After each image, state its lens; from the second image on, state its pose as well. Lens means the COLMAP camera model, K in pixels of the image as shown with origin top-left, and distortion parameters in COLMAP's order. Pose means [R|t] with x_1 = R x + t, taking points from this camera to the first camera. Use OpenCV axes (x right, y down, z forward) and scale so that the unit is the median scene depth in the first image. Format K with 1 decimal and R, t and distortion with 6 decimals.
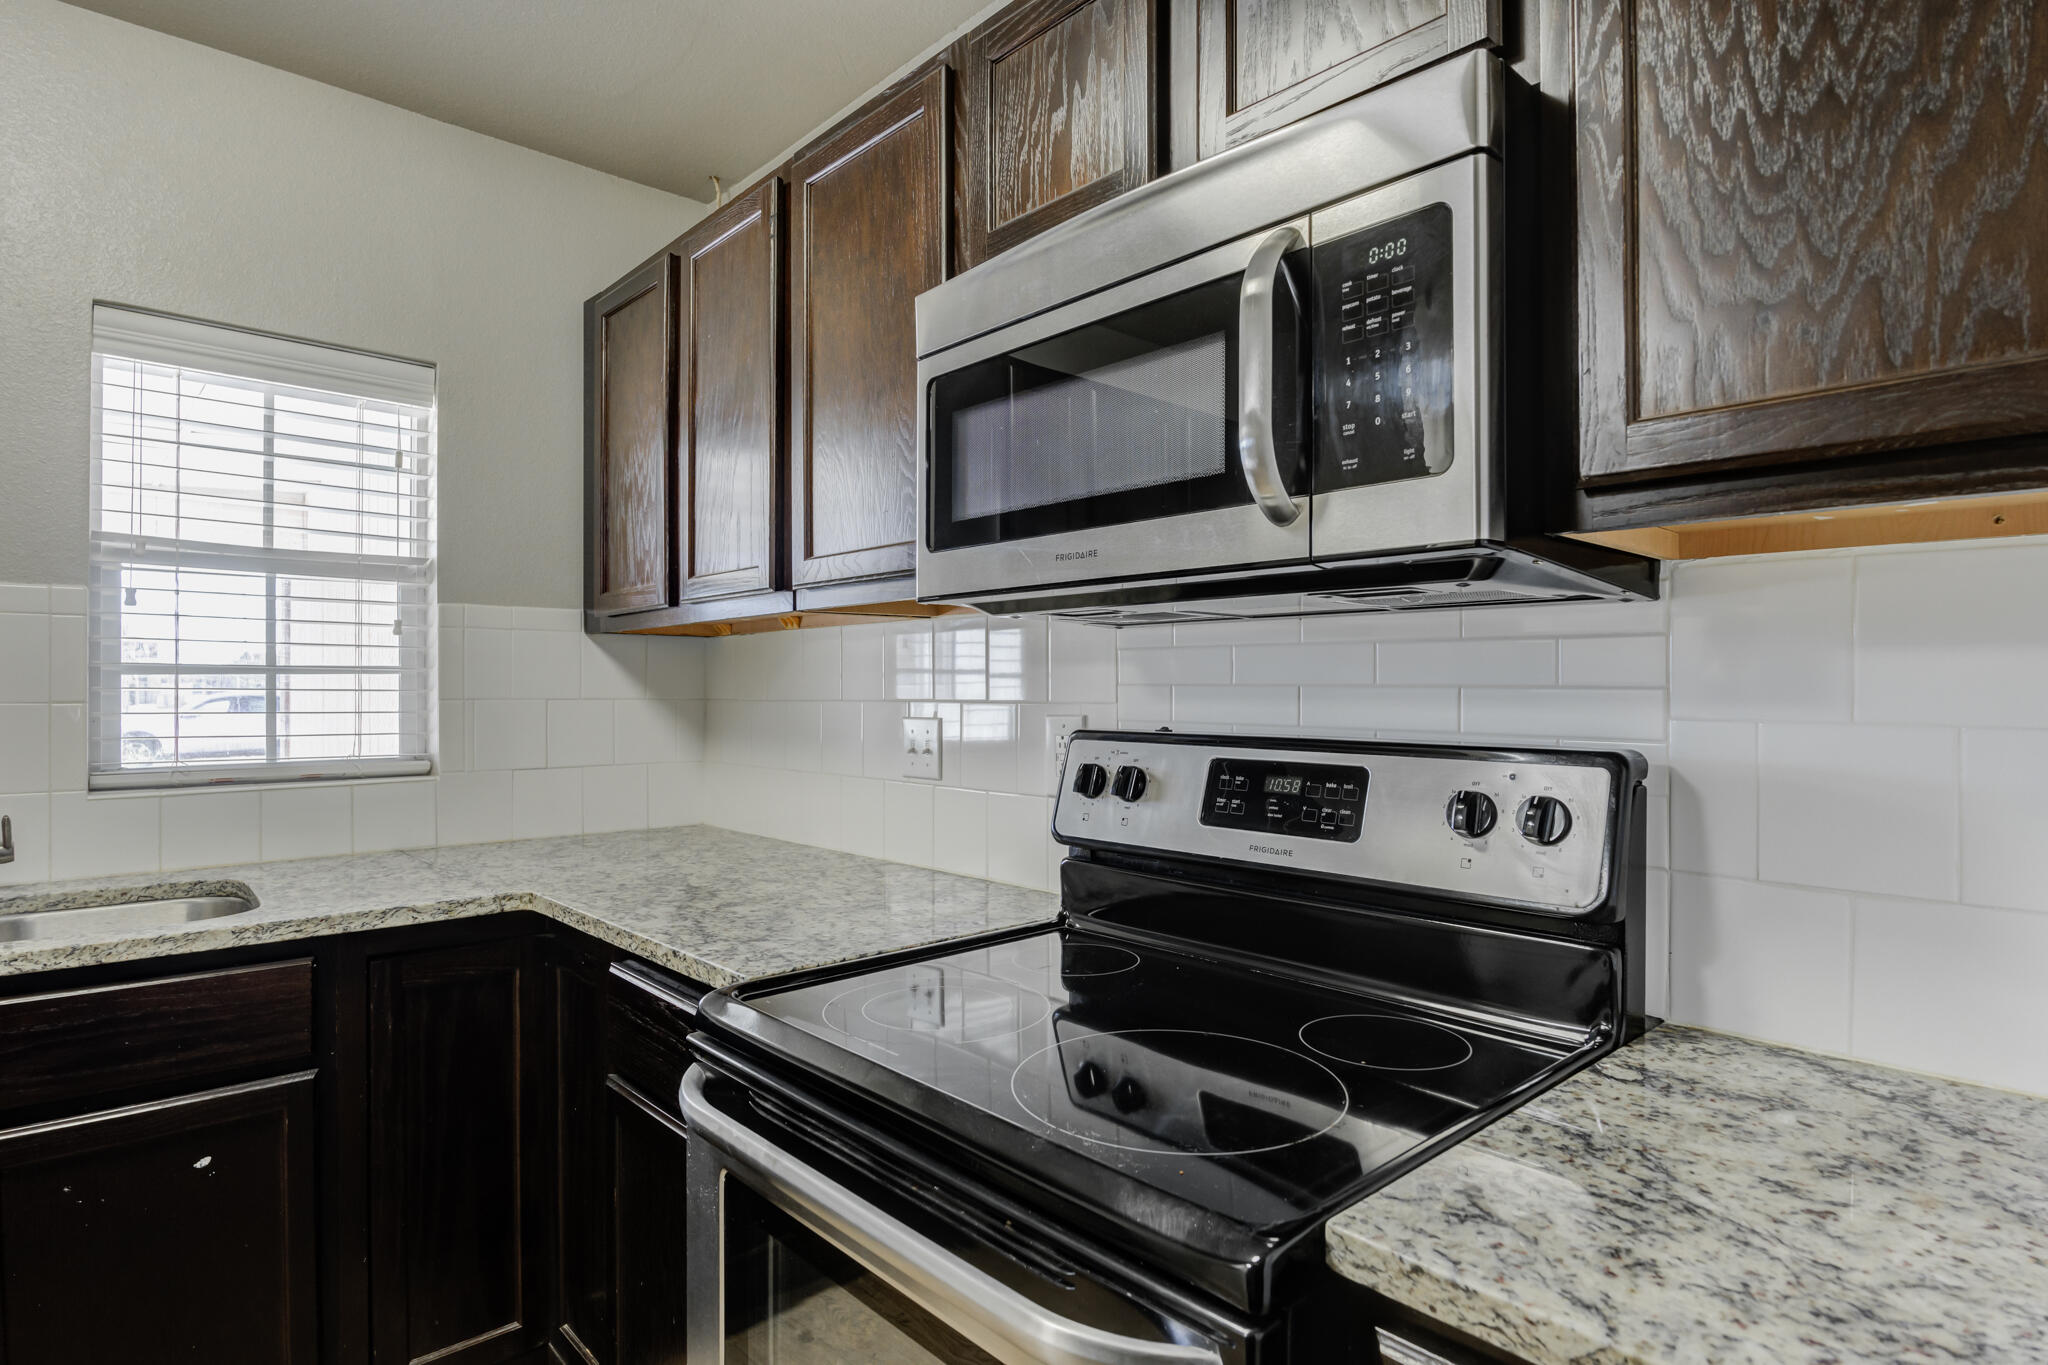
lens RADIAL K [[1083.8, 0, 1008.6], [0, 1083.8, 673.0], [0, 0, 1]] dist [-0.009222, 0.000252]
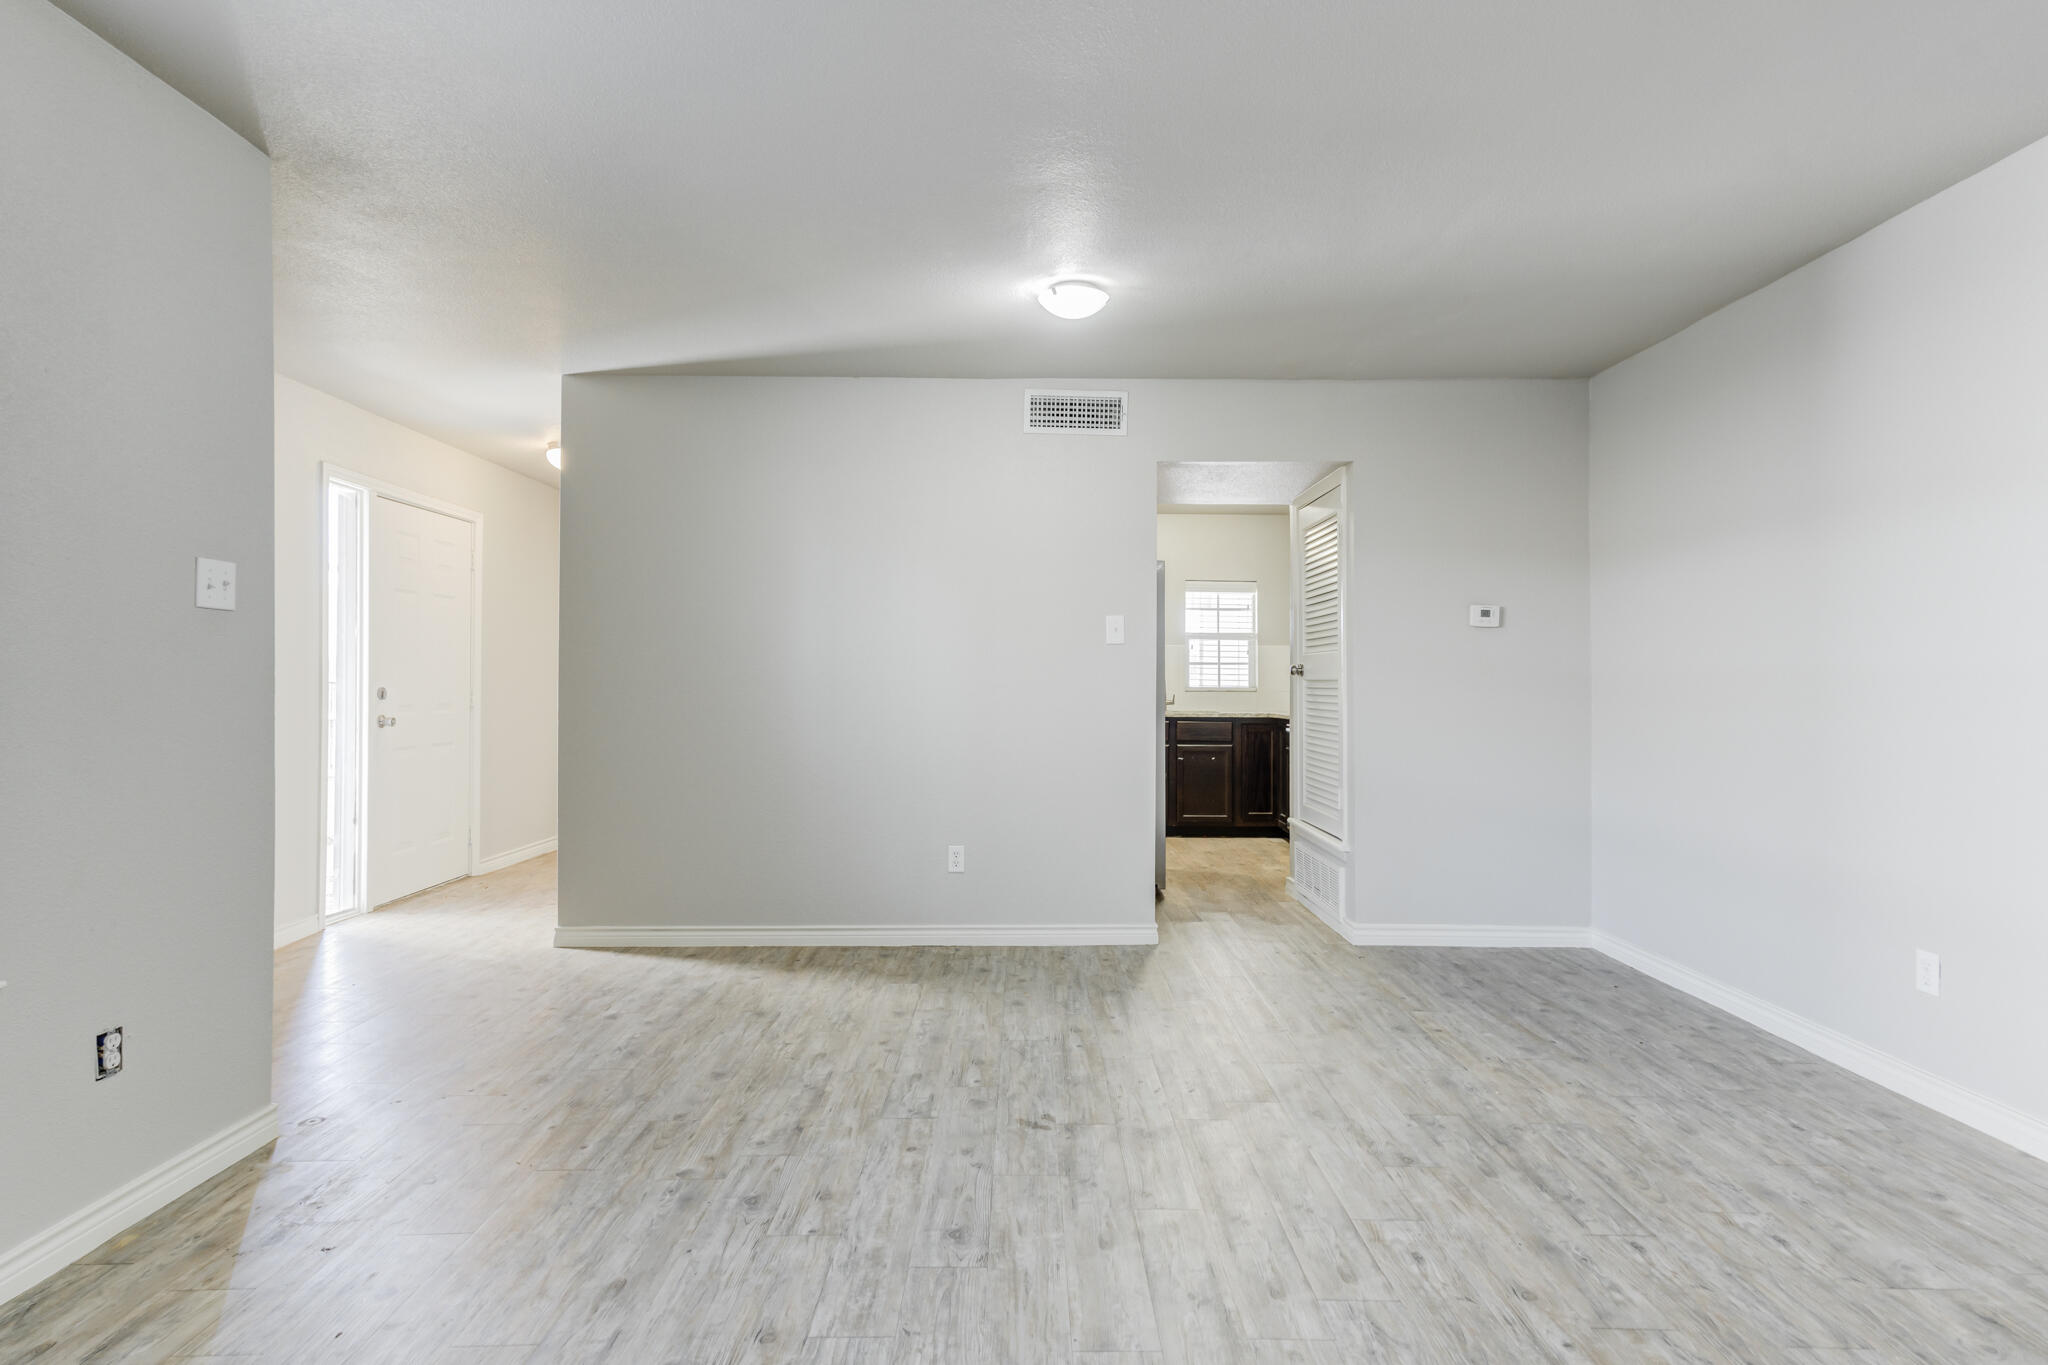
lens RADIAL K [[1083.8, 0, 1008.3], [0, 1083.8, 698.1], [0, 0, 1]] dist [-0.009222, 0.000252]
pose [[0.740188, 0.009817, -0.672328, 1.421596], [0.003685, 0.999819, 0.018655, 0.046170], [0.672390, -0.016286, 0.740018, -2.470639]]
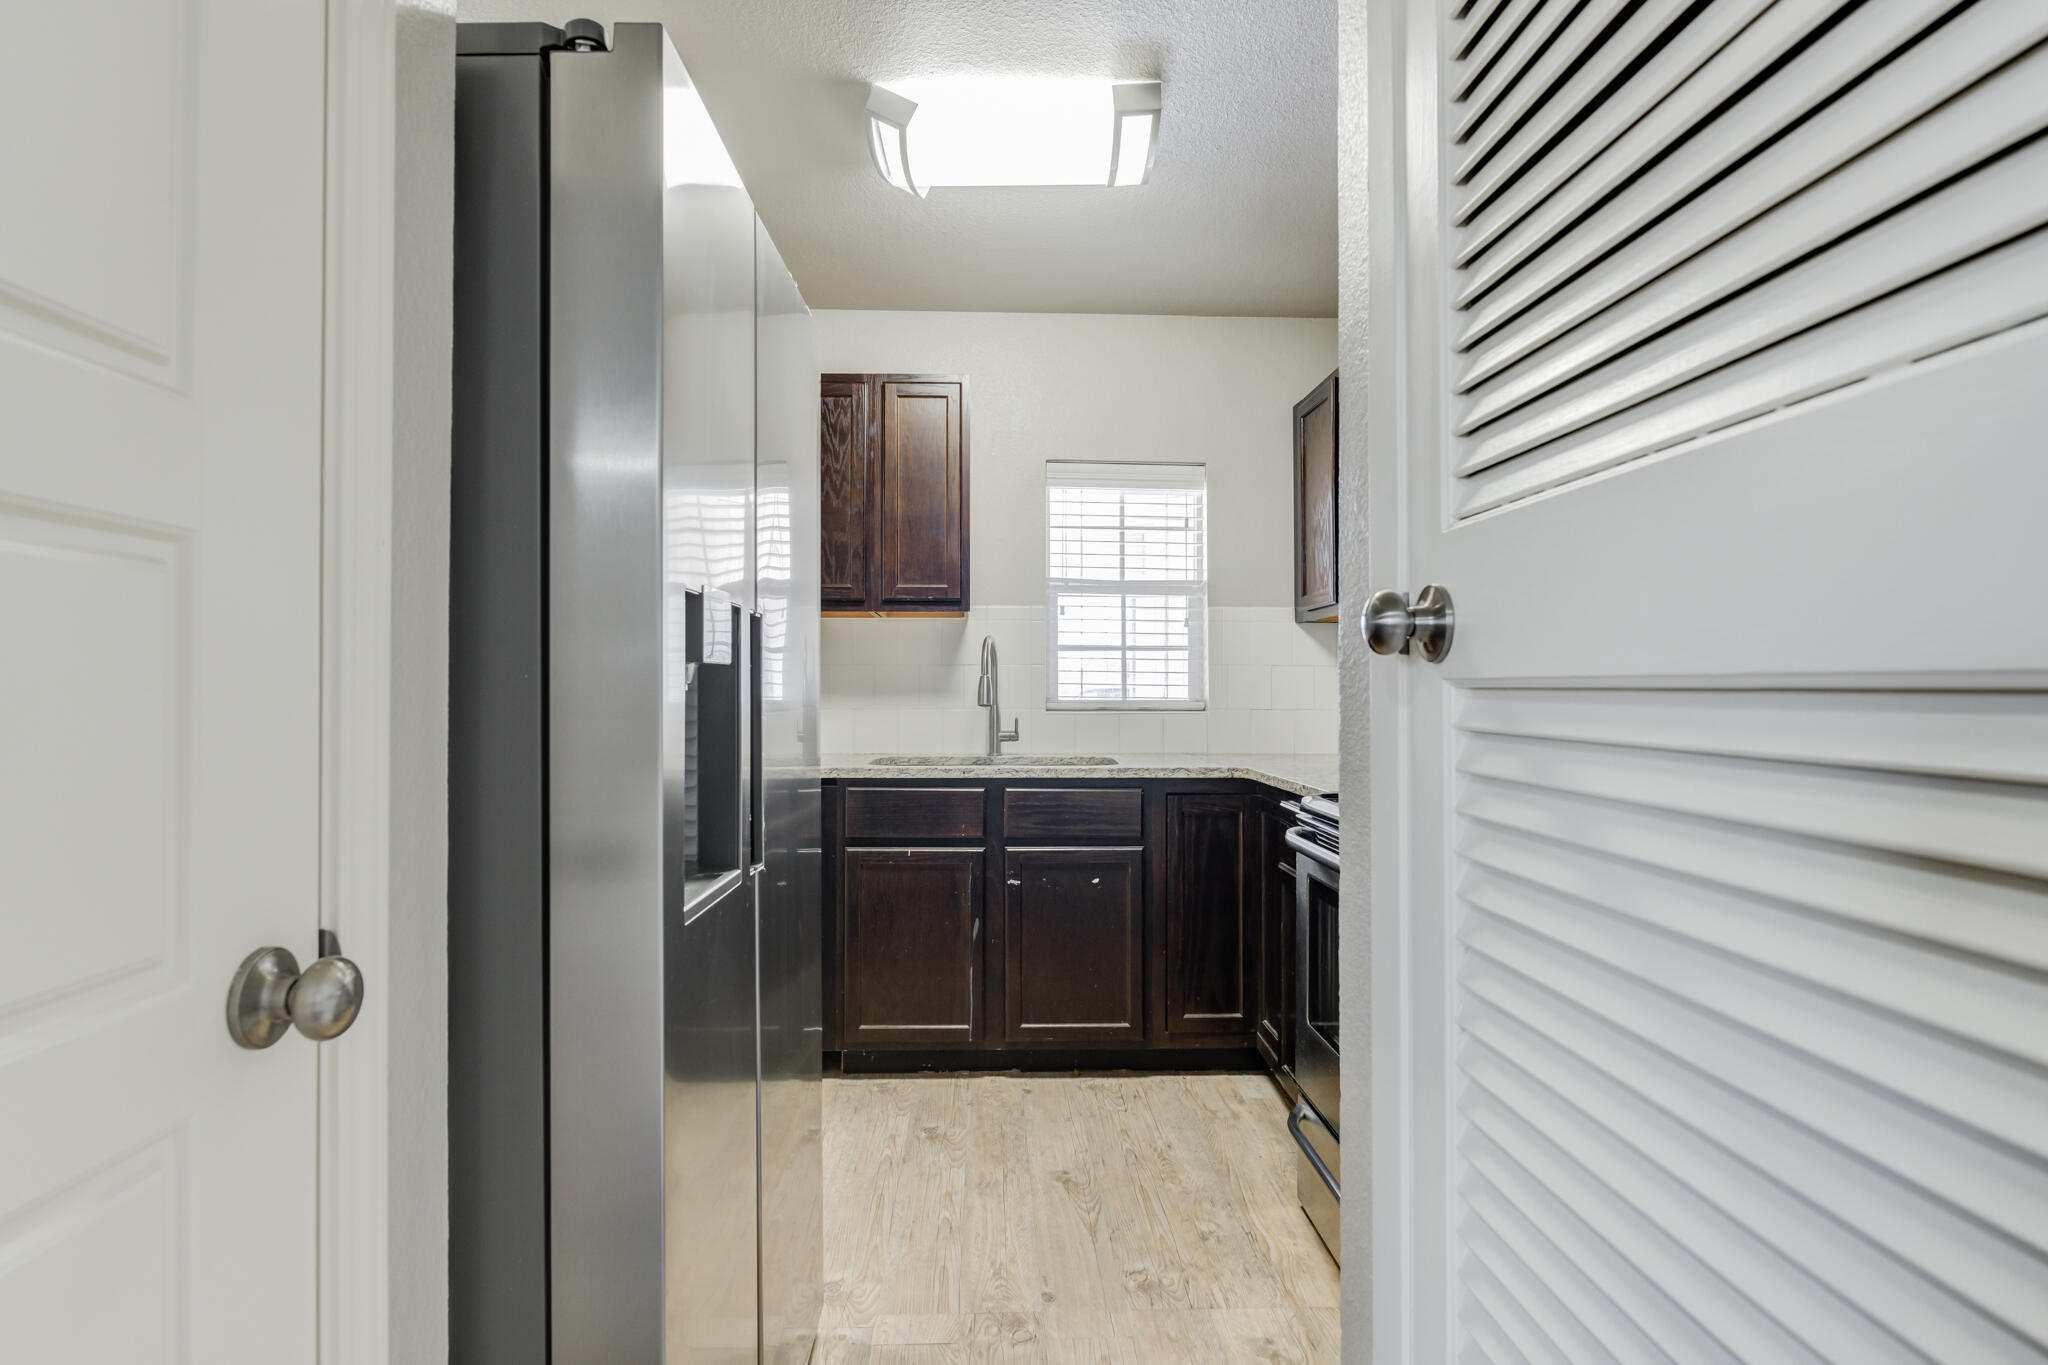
lens RADIAL K [[1083.8, 0, 1021.0], [0, 1083.8, 676.4], [0, 0, 1]] dist [-0.009222, 0.000252]
pose [[0.768105, -0.005319, -0.640301, 0.335027], [0.002752, 0.999984, -0.005006, 0.052253], [0.640318, 0.002082, 0.768107, -0.487858]]
